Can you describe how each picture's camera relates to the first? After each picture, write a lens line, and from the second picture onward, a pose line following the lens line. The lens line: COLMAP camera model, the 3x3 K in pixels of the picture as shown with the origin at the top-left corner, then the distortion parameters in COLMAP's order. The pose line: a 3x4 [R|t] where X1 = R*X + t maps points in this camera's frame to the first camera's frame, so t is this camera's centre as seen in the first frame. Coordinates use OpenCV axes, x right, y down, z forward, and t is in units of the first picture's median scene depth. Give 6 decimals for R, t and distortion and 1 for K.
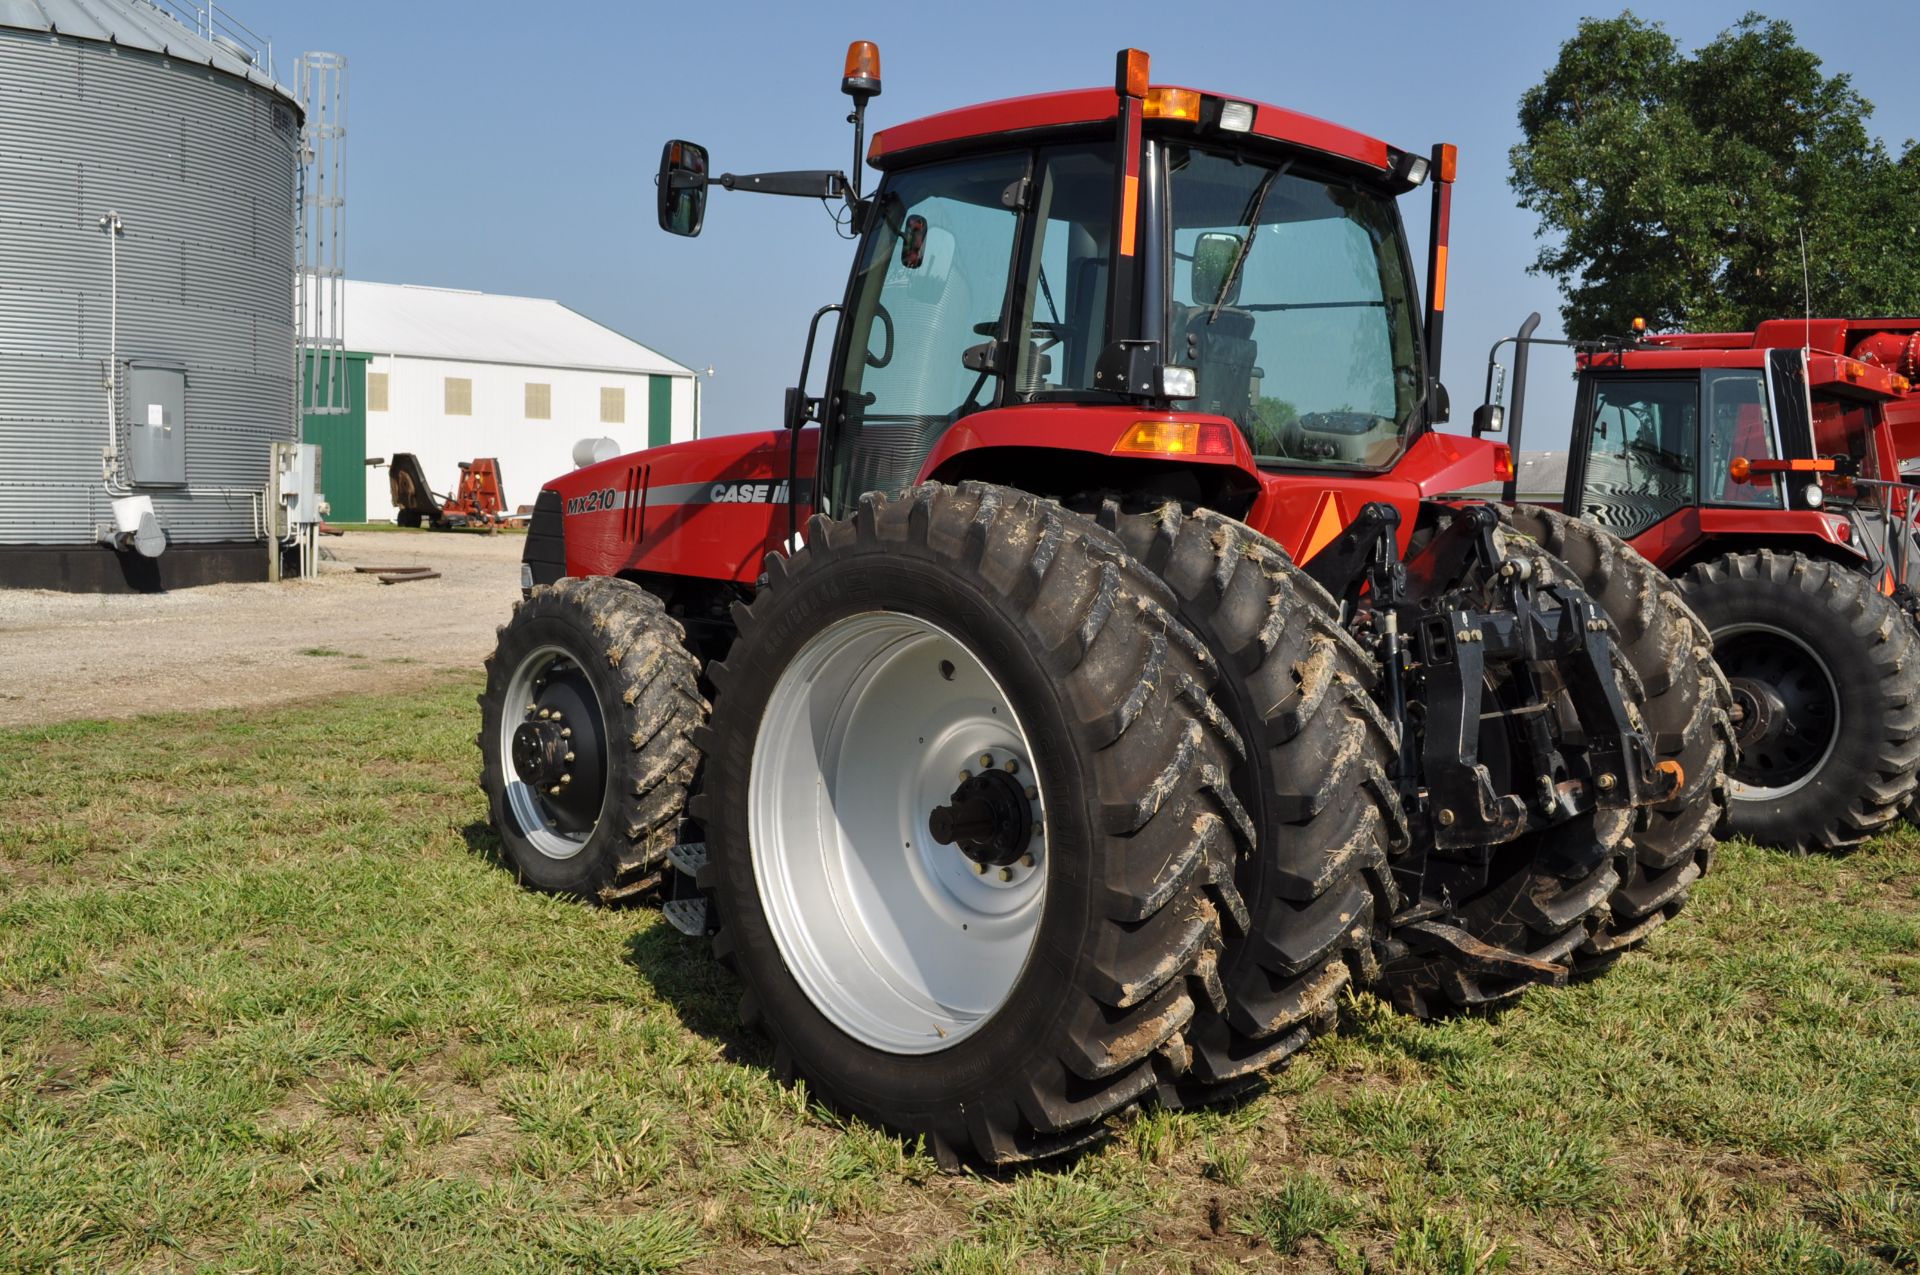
lens RADIAL K [[2008.2, 0, 960.0], [0, 2008.2, 637.5], [0, 0, 1]] dist [-0.110737, 0.033241]
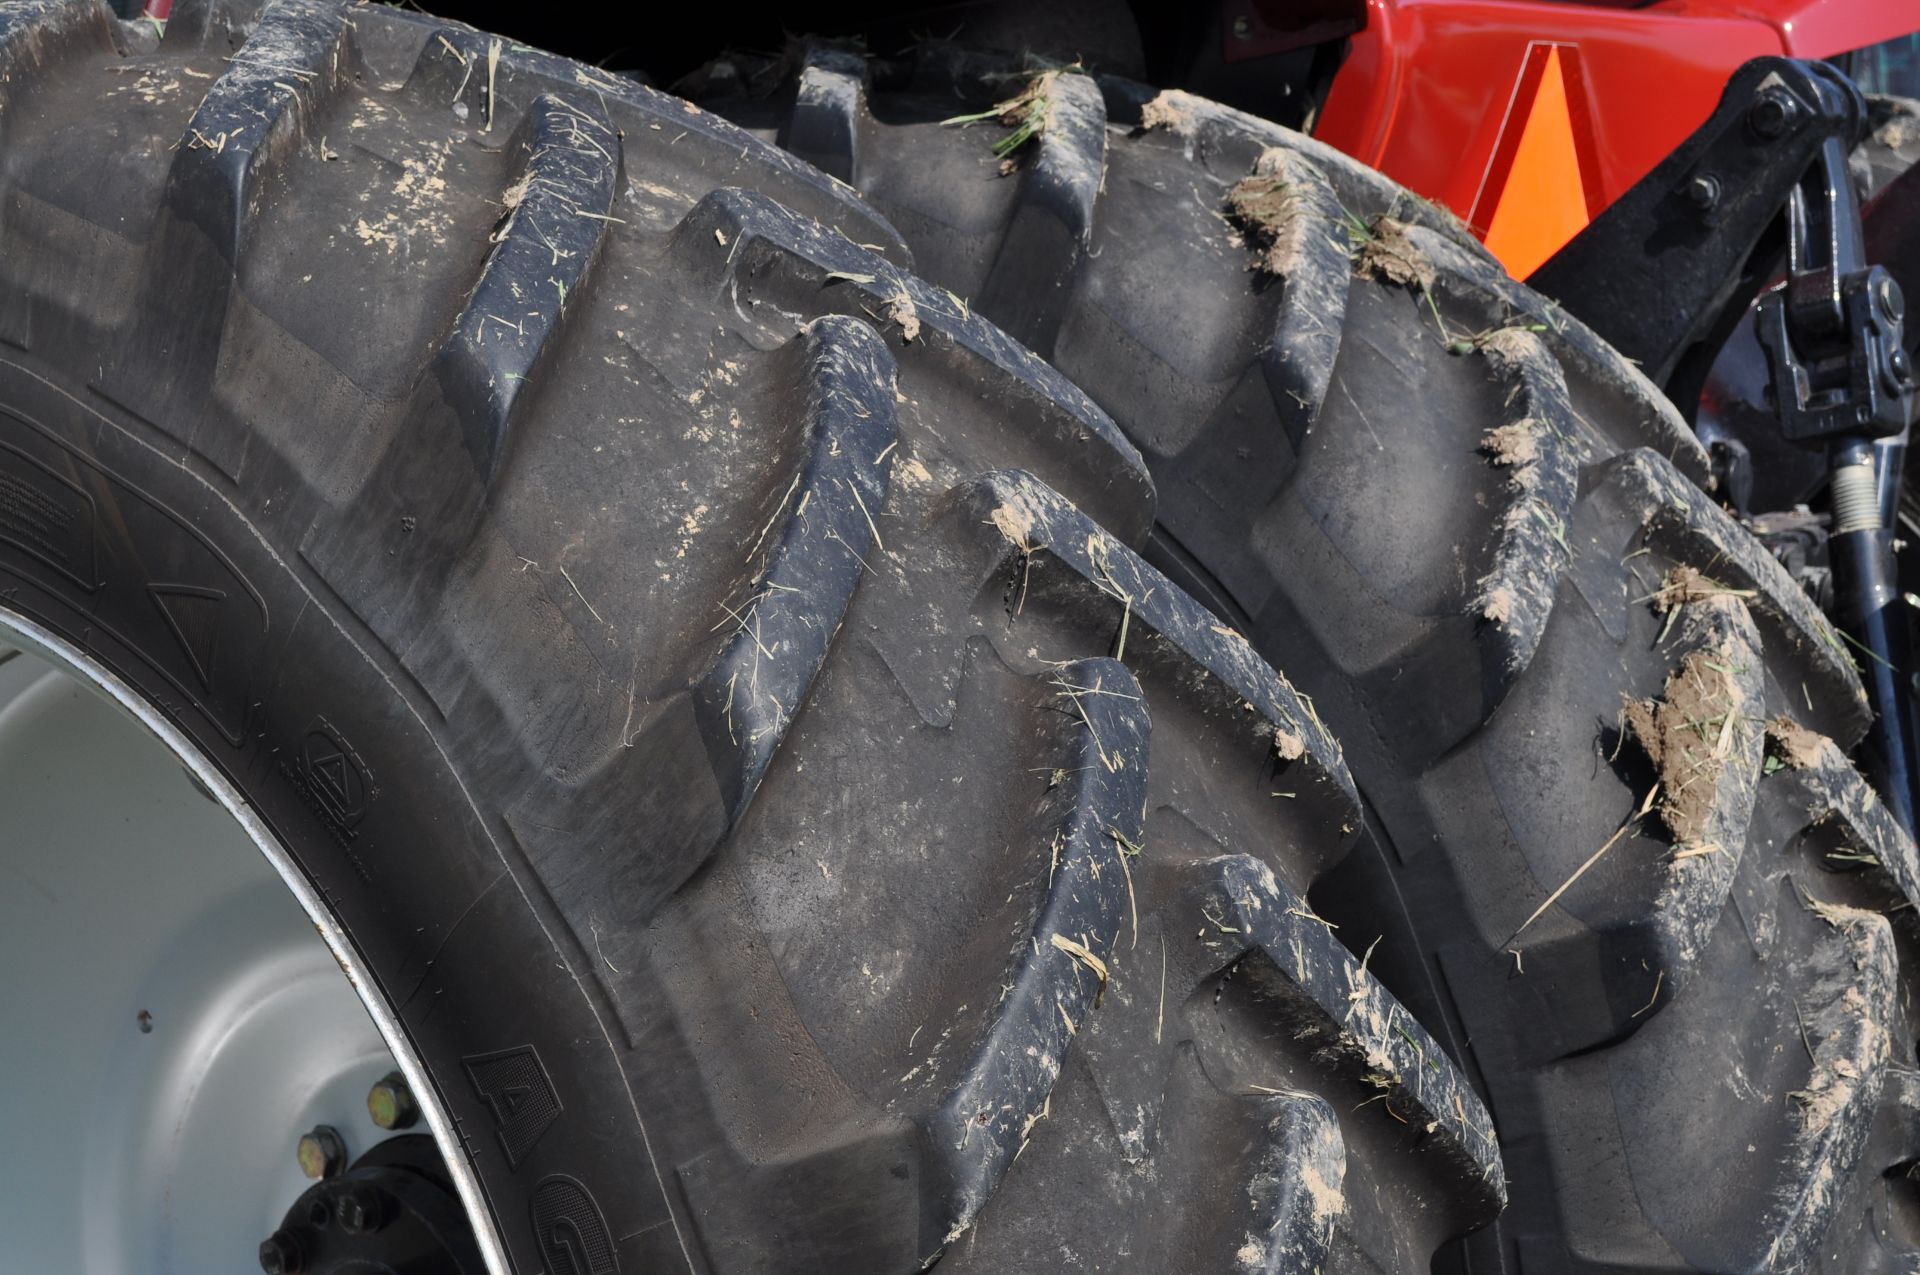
lens RADIAL K [[2837.3, 0, 960.0], [0, 2837.3, 637.5], [0, 0, 1]] dist [-0.012948, 0.054492]
pose [[0.991198, -0.049710, 0.122703, 0.046817], [0.039253, 0.995503, 0.086220, -0.028545], [-0.126437, -0.080645, 0.988691, 0.680879]]
